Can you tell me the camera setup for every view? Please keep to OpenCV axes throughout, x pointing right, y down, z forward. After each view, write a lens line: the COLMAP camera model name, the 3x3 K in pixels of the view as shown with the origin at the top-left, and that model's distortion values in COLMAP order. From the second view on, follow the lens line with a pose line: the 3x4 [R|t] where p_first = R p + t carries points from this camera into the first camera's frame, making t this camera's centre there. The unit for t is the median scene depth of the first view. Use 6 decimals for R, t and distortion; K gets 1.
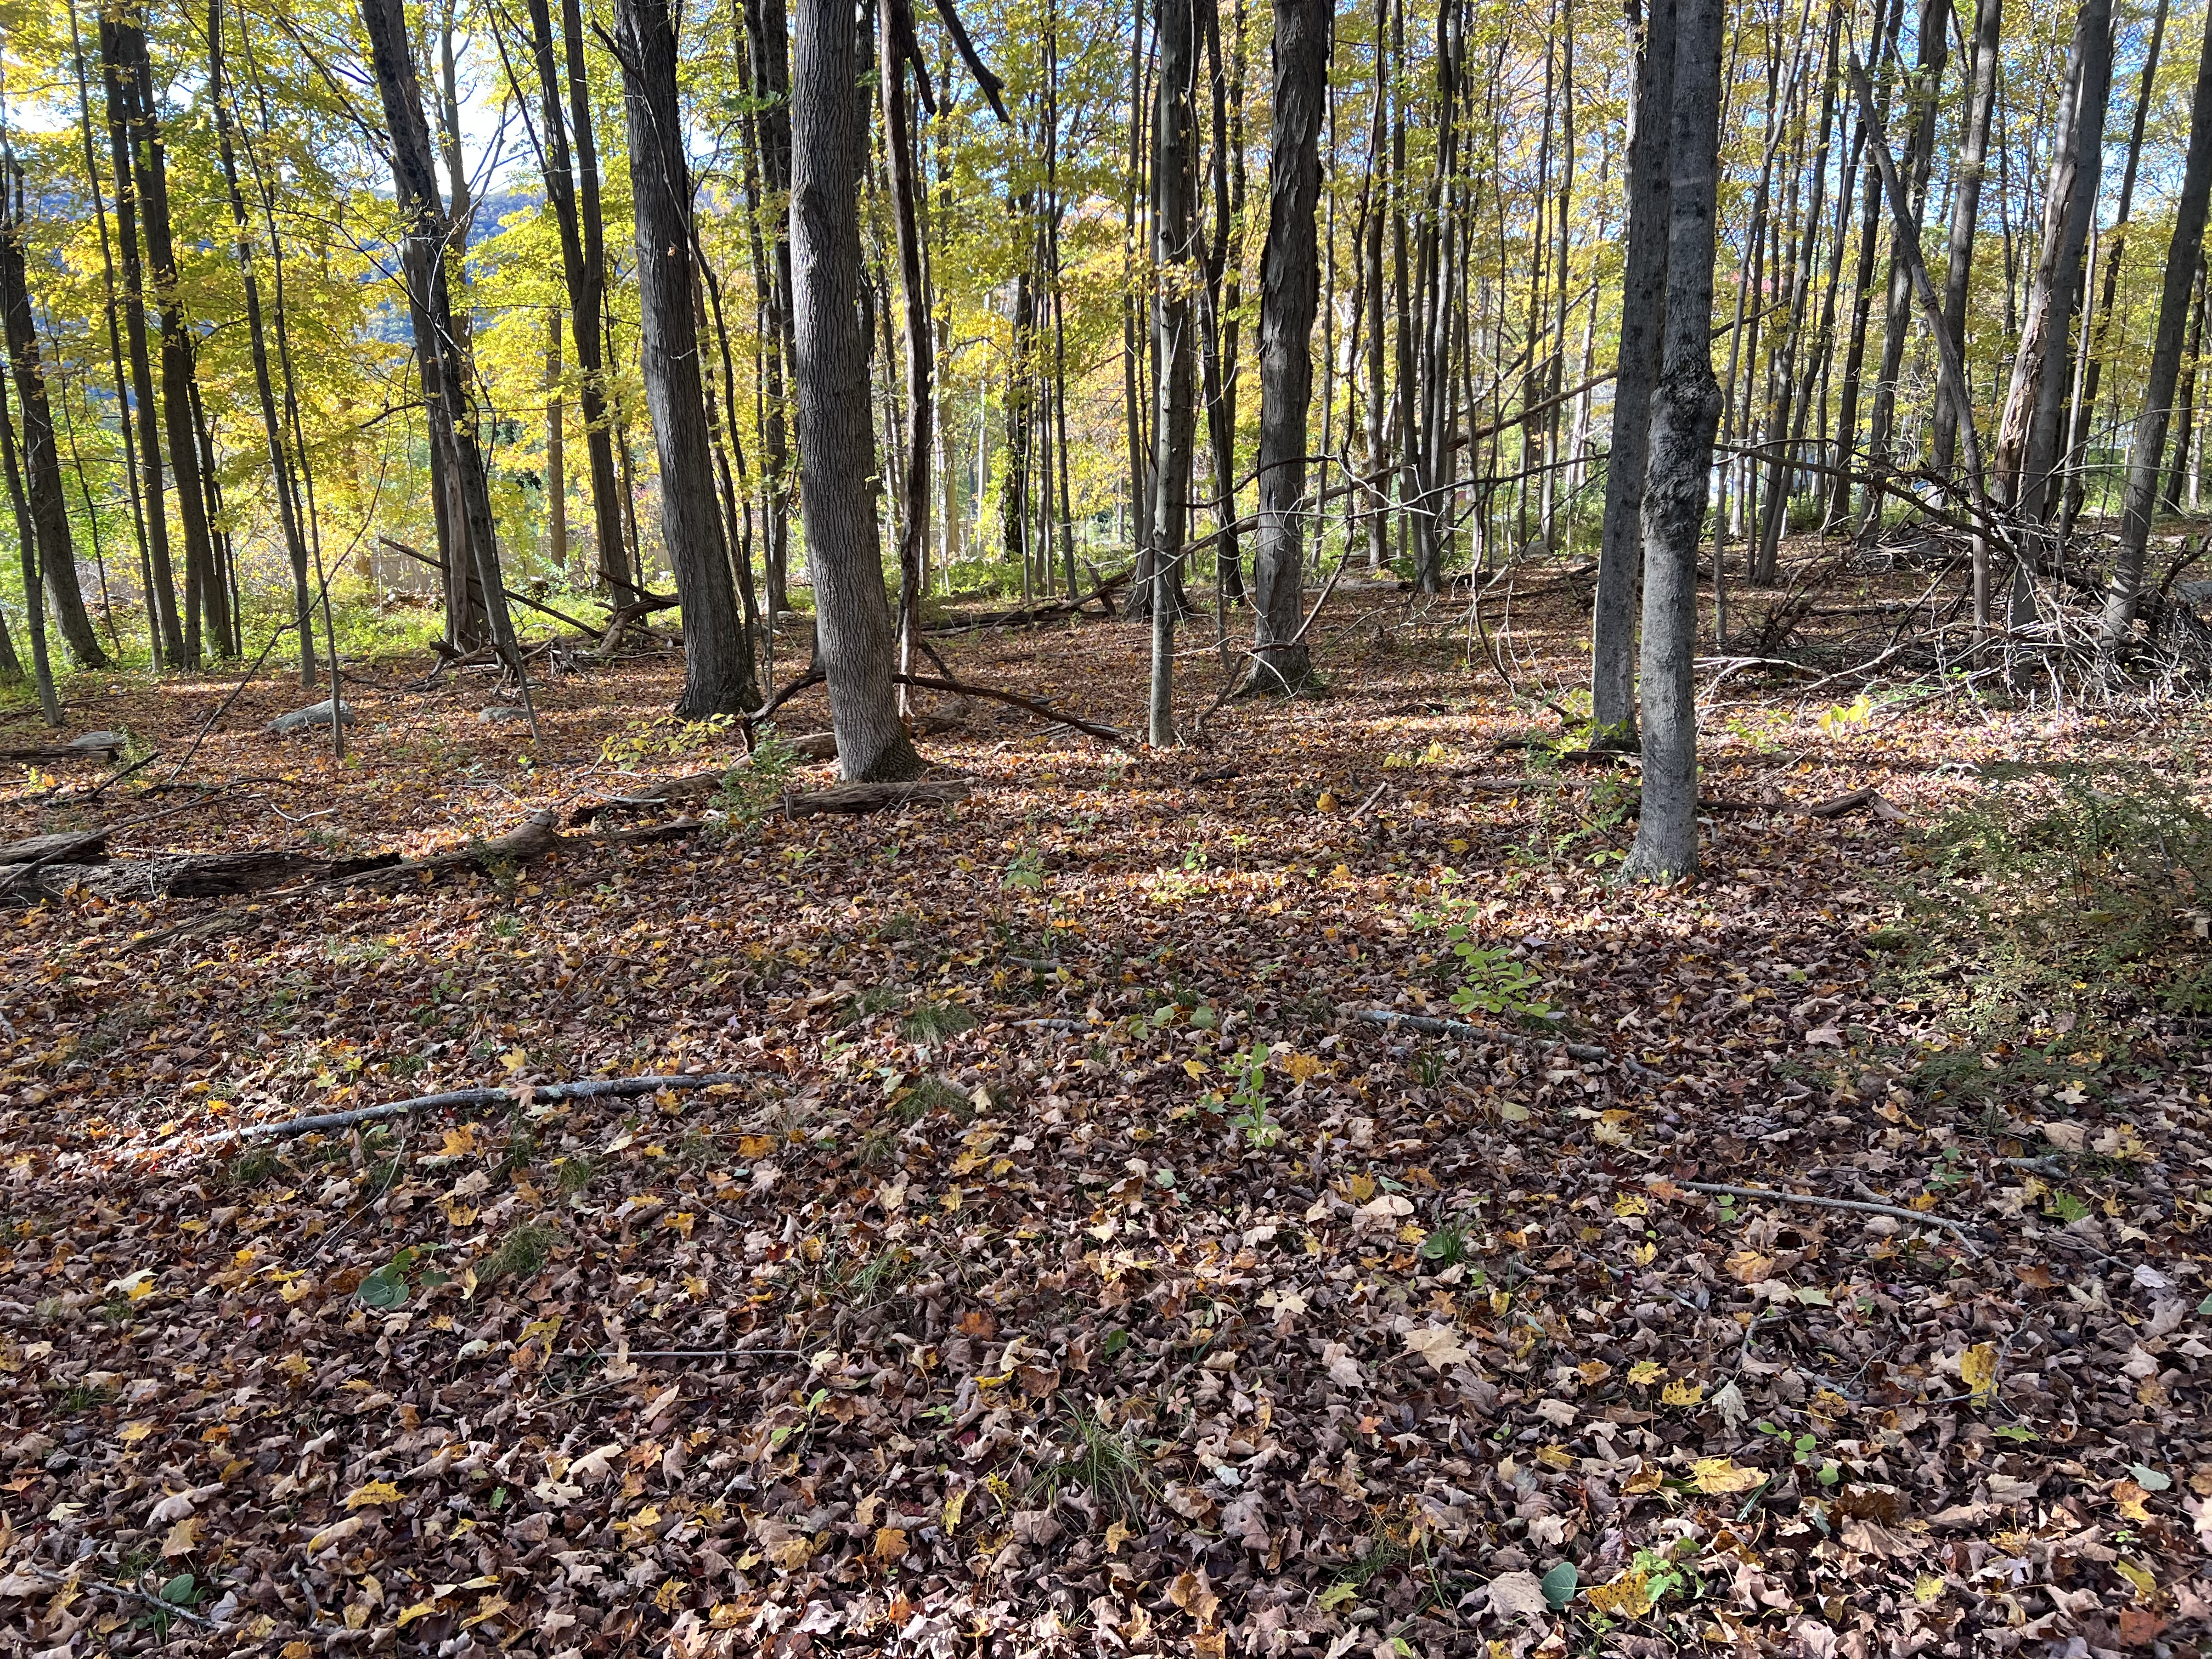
lens RADIAL K [[1493.0, 0, 1106.0], [0, 1493.0, 829.5], [0, 0, 1]] dist [-0.005321, -0.021576]
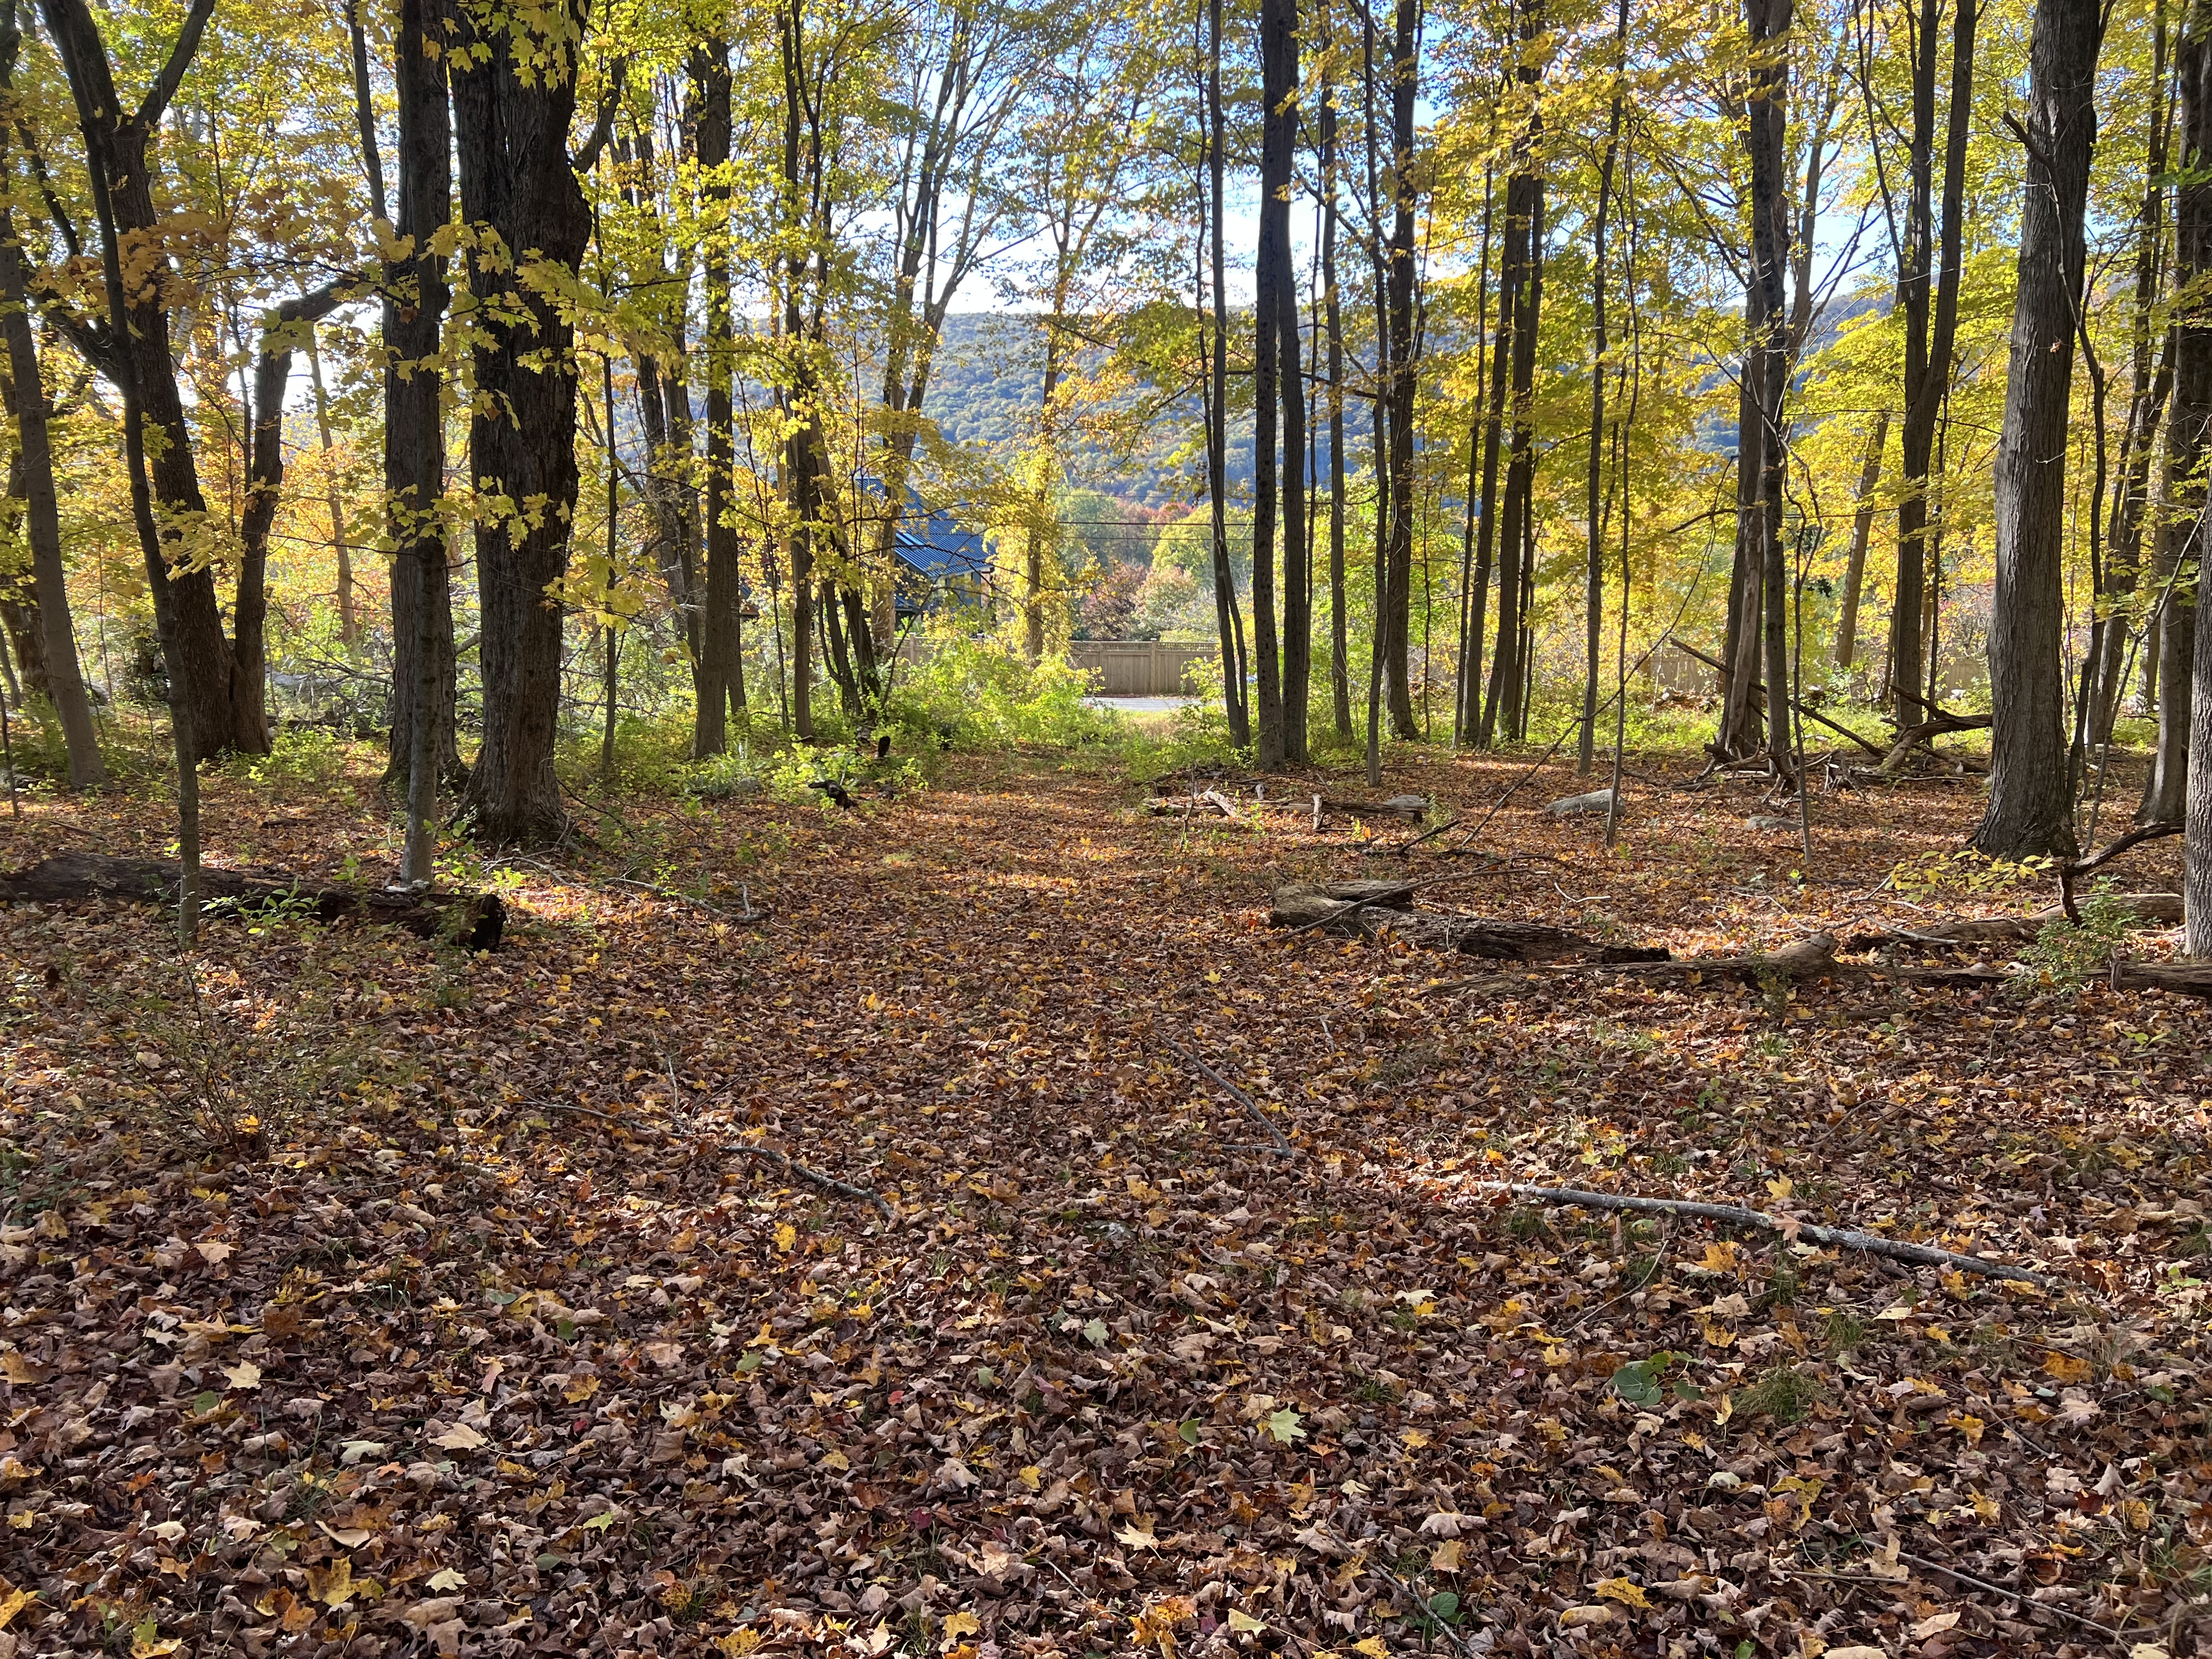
lens RADIAL K [[1493.0, 0, 1106.0], [0, 1493.0, 829.5], [0, 0, 1]] dist [-0.005321, -0.021576]
pose [[0.756845, 0.128646, -0.640809, -0.143928], [-0.166935, 0.985968, 0.000775, -0.001884], [0.631916, 0.106387, 0.767700, -0.037270]]
